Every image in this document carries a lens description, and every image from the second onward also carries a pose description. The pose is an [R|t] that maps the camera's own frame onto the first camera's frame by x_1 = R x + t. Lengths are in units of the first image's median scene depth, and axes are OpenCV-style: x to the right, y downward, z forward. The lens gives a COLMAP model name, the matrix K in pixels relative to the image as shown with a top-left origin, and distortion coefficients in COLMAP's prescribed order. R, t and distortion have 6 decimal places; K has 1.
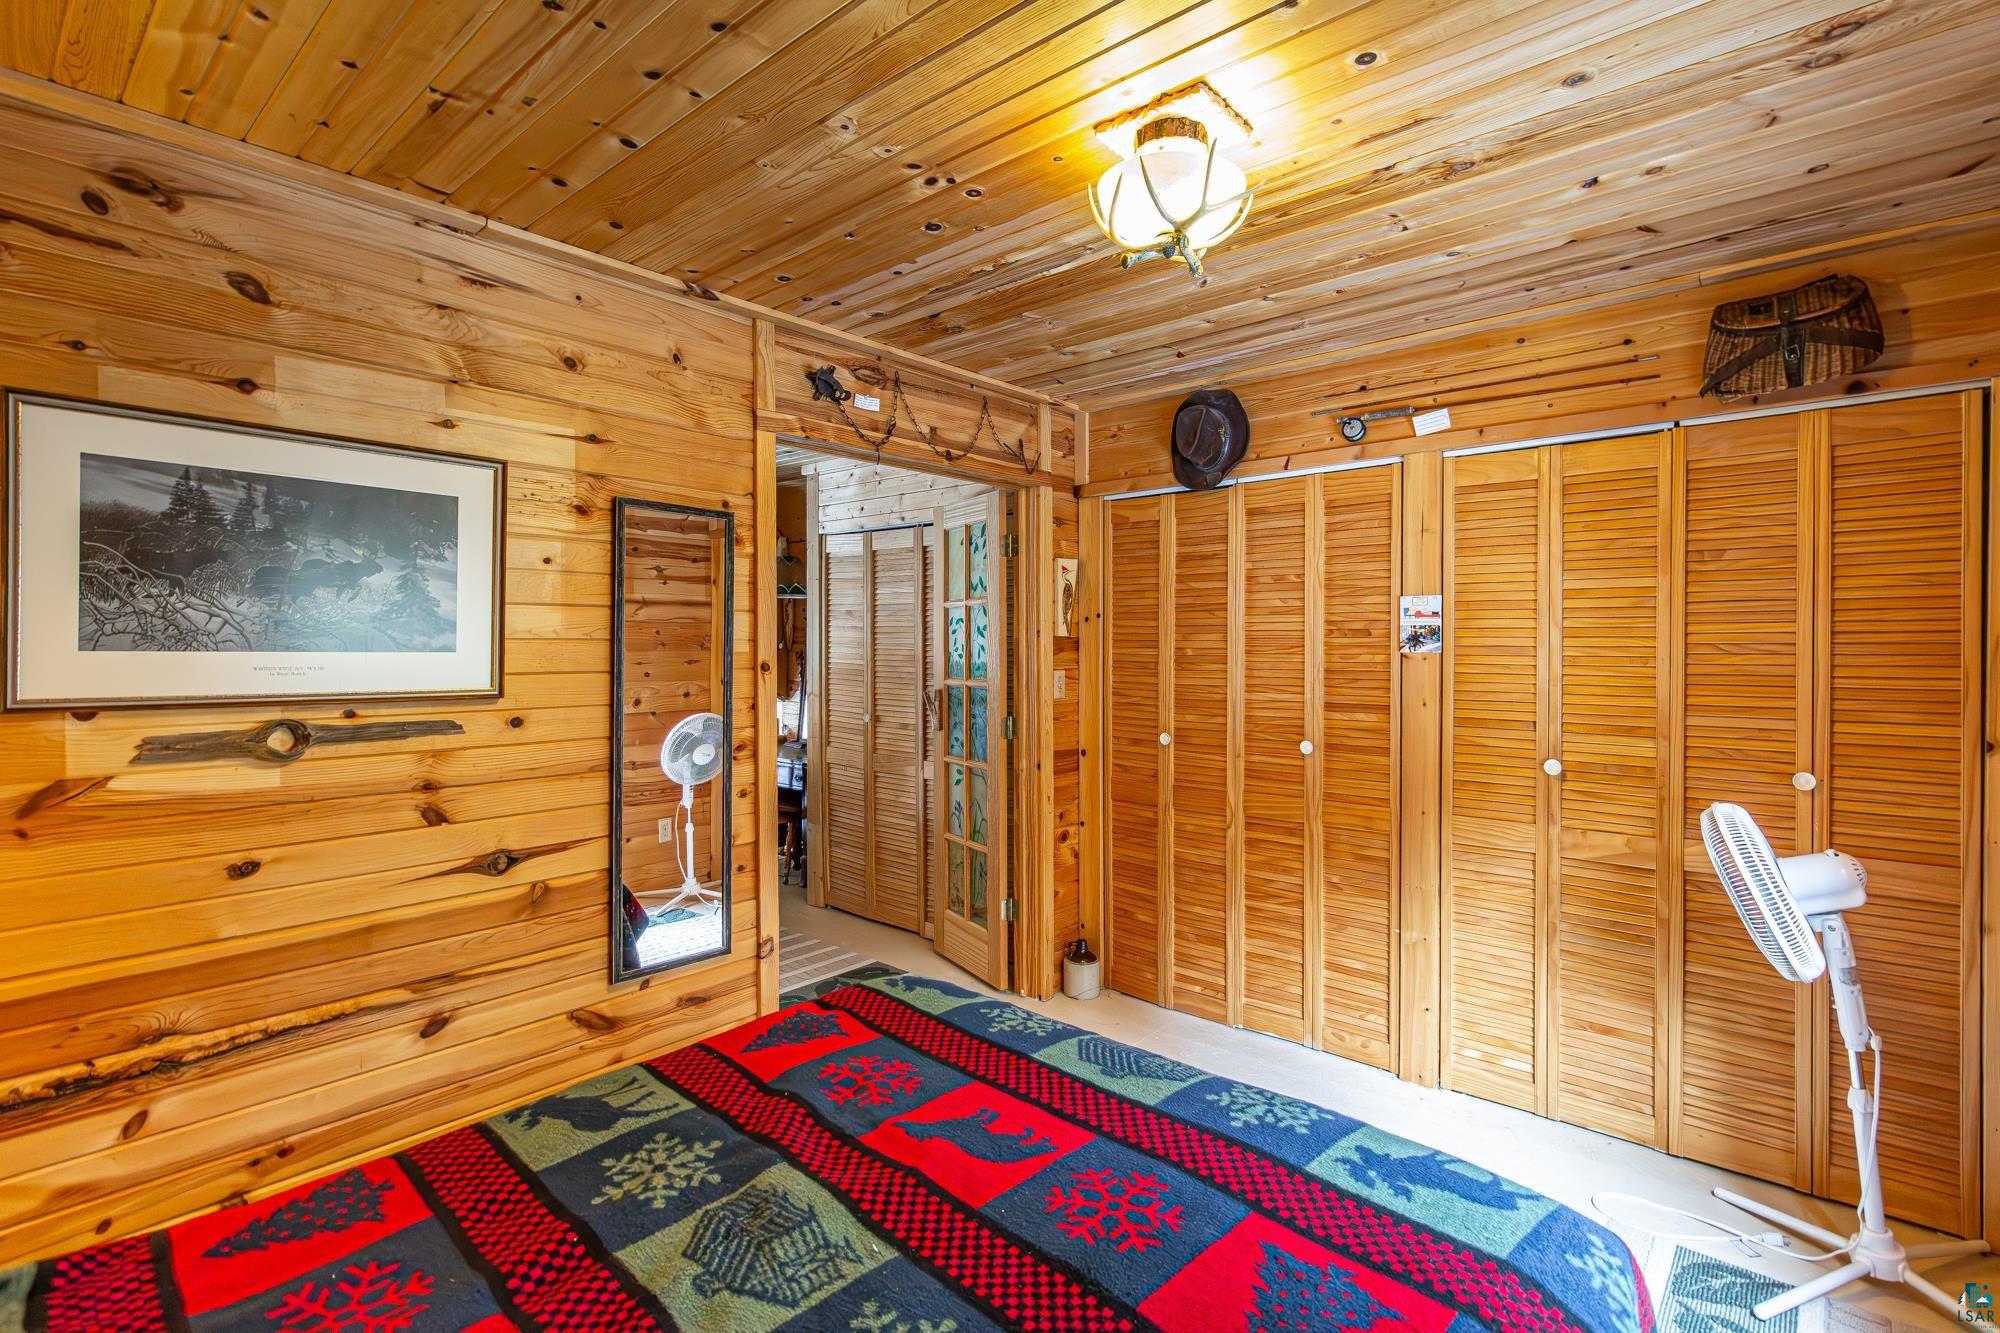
lens RADIAL K [[923.3, 0, 1054.5], [0, 923.3, 657.7], [0, 0, 1]] dist [0.002055, 0.000789]
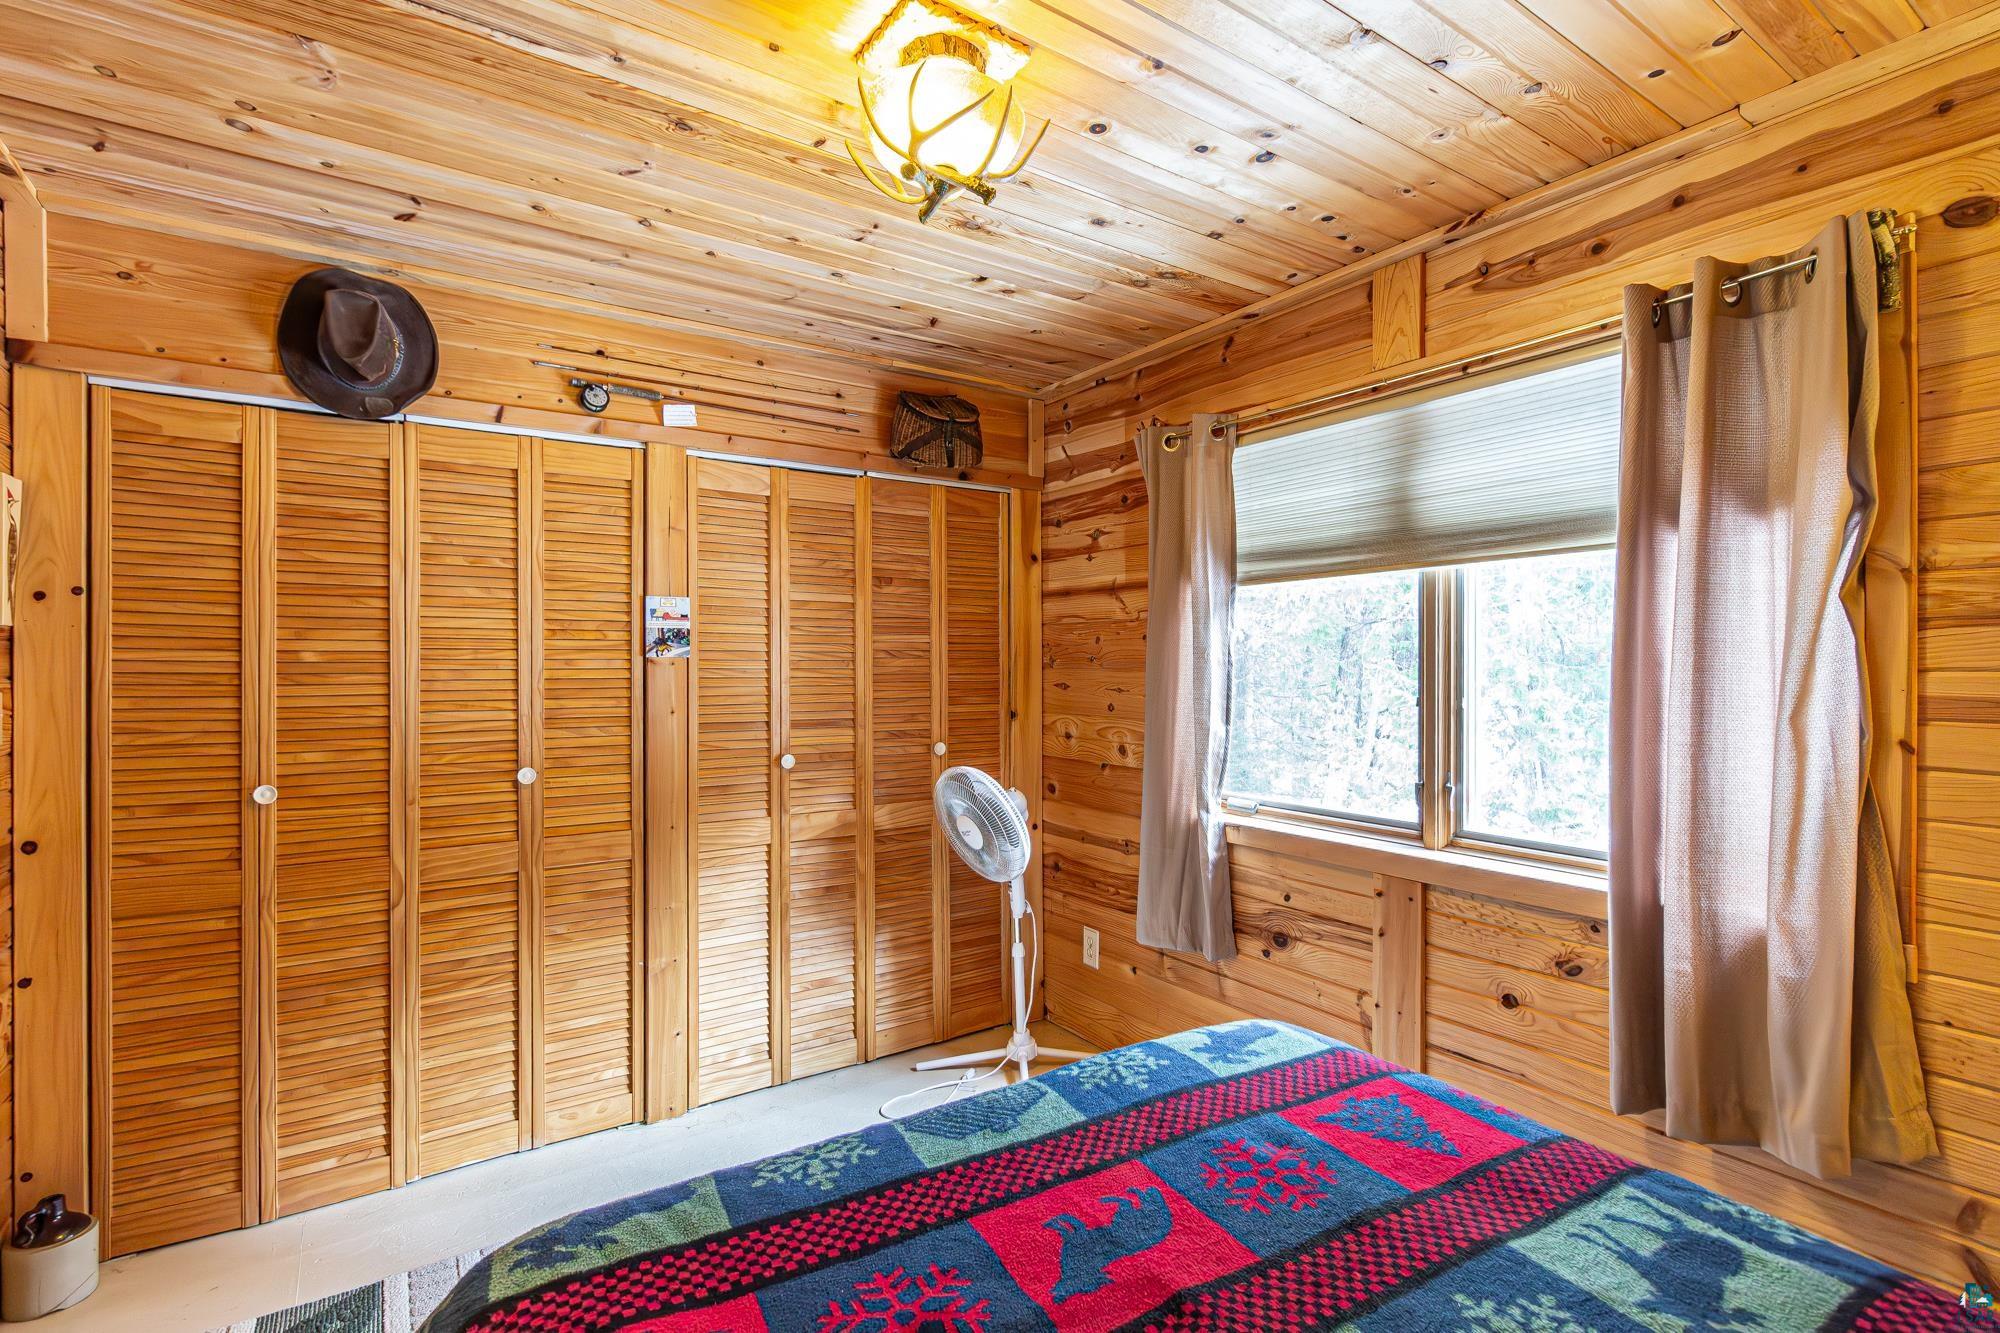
lens RADIAL K [[948.1, 0, 958.0], [0, 948.1, 677.7], [0, 0, 1]] dist [0.002704, 0.001307]
pose [[0.291258, -0.007875, 0.956612, -0.451585], [0.017300, 0.999846, 0.002963, 0.018139], [-0.956488, 0.015687, 0.291349, 0.447770]]
